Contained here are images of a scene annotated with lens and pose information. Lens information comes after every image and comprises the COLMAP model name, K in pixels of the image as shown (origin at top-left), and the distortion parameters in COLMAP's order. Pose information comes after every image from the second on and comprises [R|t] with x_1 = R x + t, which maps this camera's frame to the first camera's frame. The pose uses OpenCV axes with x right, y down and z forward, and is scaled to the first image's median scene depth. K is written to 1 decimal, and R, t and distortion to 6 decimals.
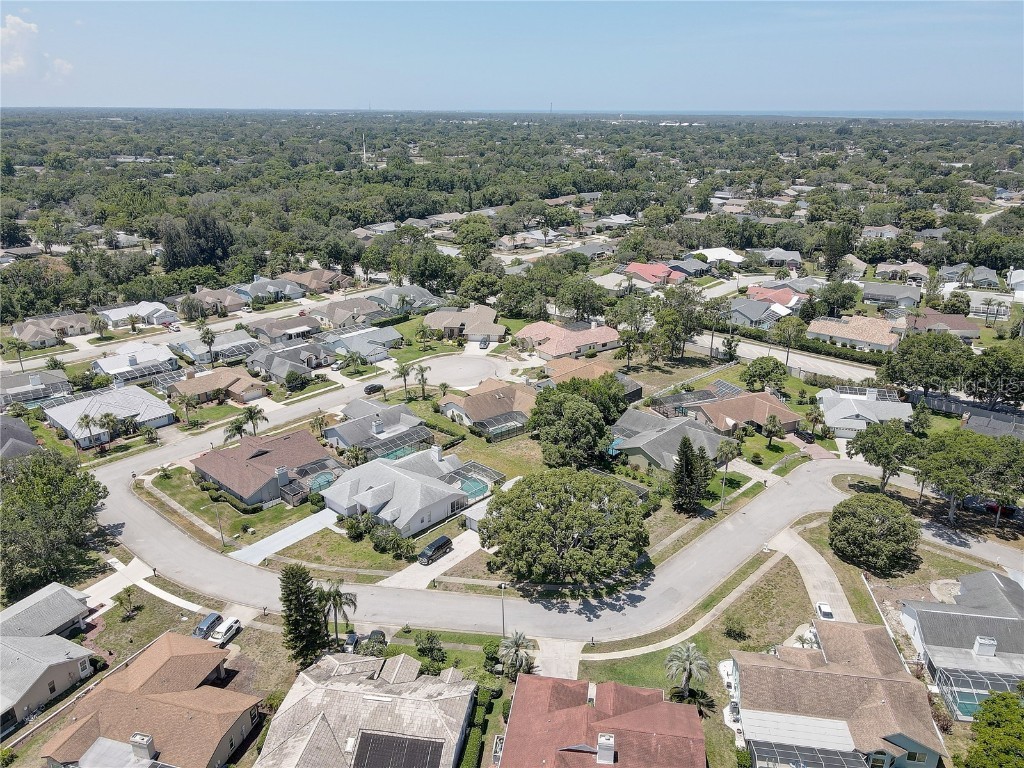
lens RADIAL K [[751.0, 0, 510.6], [0, 751.0, 377.5], [0, 0, 1]] dist [0.002472, 0.024412]
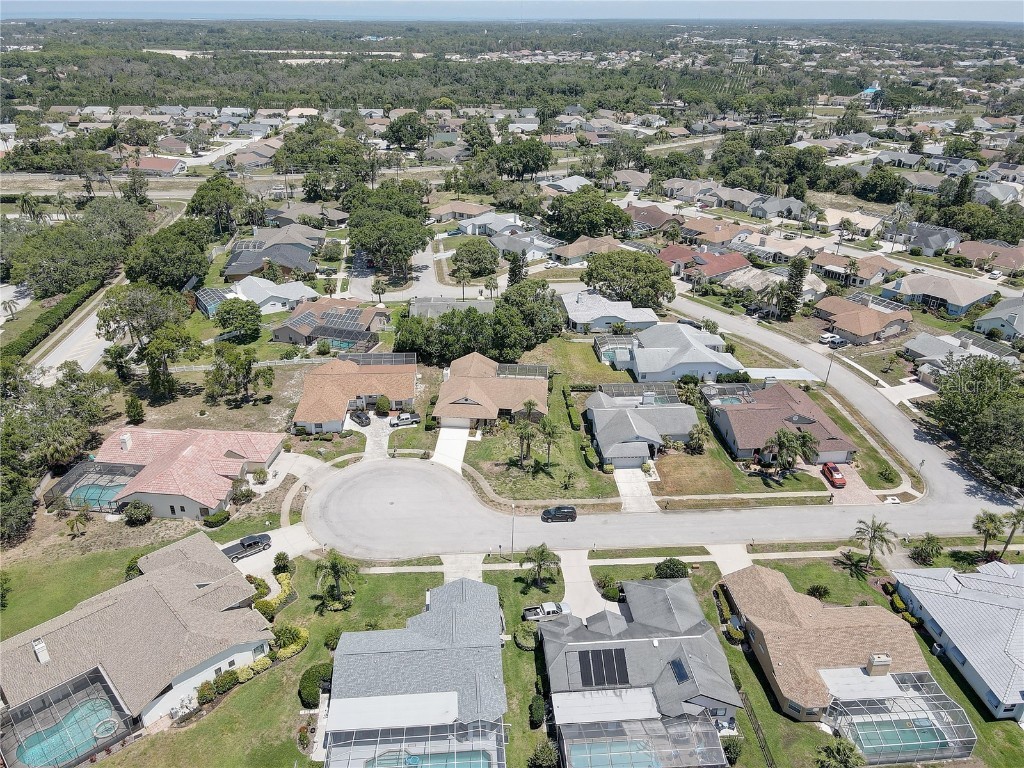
lens RADIAL K [[751.0, 0, 510.7], [0, 751.0, 385.2], [0, 0, 1]] dist [0.002472, 0.024412]
pose [[-0.740373, -0.308039, 0.597462, -0.561973], [0.217704, 0.731031, 0.646682, -0.536815], [-0.635966, 0.608856, -0.474174, 1.459615]]
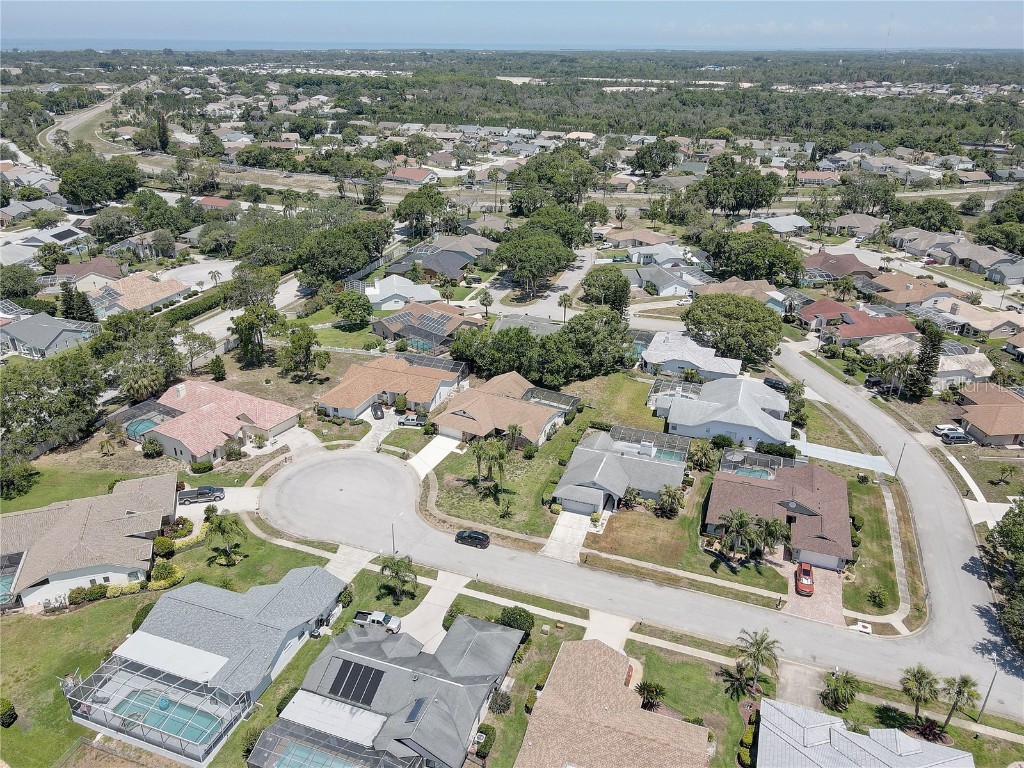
lens RADIAL K [[751.0, 0, 510.2], [0, 751.0, 382.7], [0, 0, 1]] dist [0.002472, 0.024412]
pose [[-0.390623, -0.389099, 0.834275, -0.750360], [0.304490, 0.800652, 0.515986, -0.446755], [-0.868734, 0.455585, -0.194277, 1.209466]]
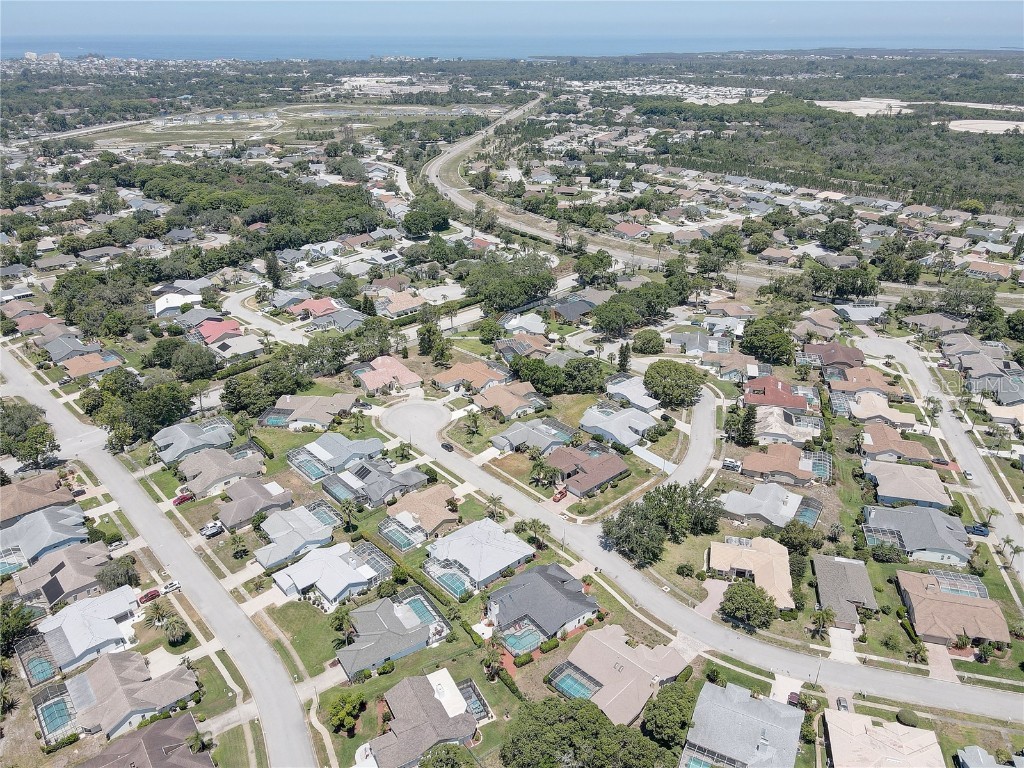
lens RADIAL K [[751.0, 0, 513.1], [0, 751.0, 382.2], [0, 0, 1]] dist [0.002472, 0.024412]
pose [[0.089213, -0.427319, 0.899688, -1.575498], [0.340497, 0.861952, 0.375633, -0.652568], [-0.936004, 0.272830, 0.222398, 0.647560]]
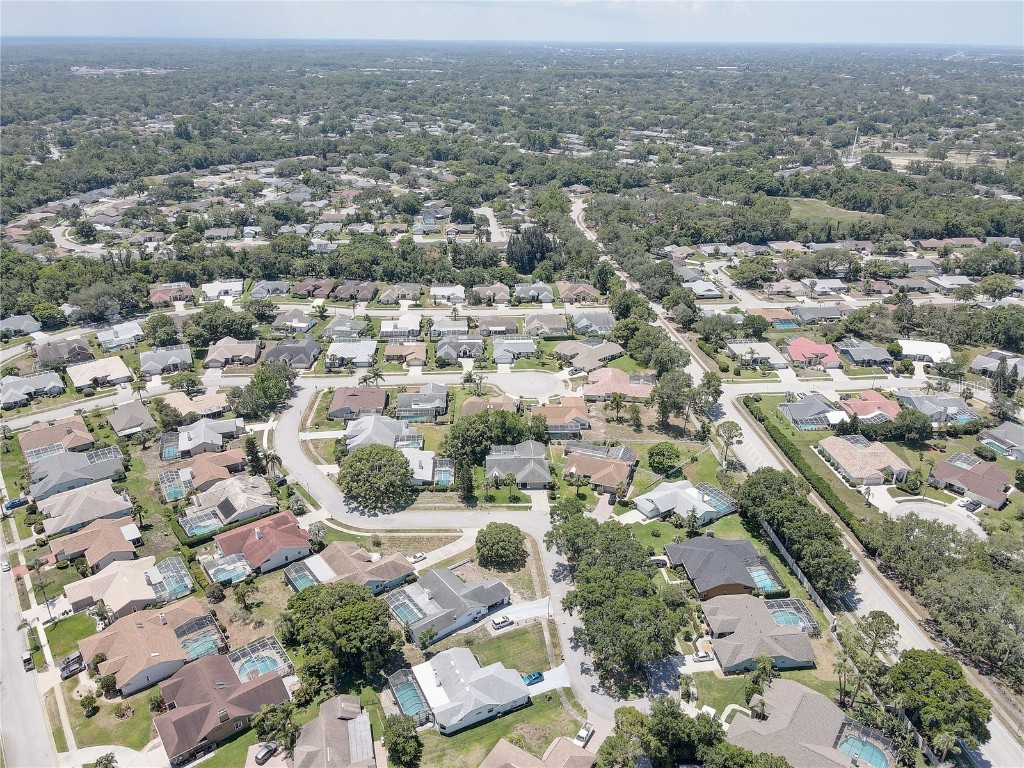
lens RADIAL K [[751.0, 0, 512.6], [0, 751.0, 380.6], [0, 0, 1]] dist [0.002472, 0.024412]
pose [[0.722379, 0.293019, -0.626345, 1.080757], [-0.241643, 0.955645, 0.168380, -0.333868], [0.647902, 0.029718, 0.761144, -0.231012]]
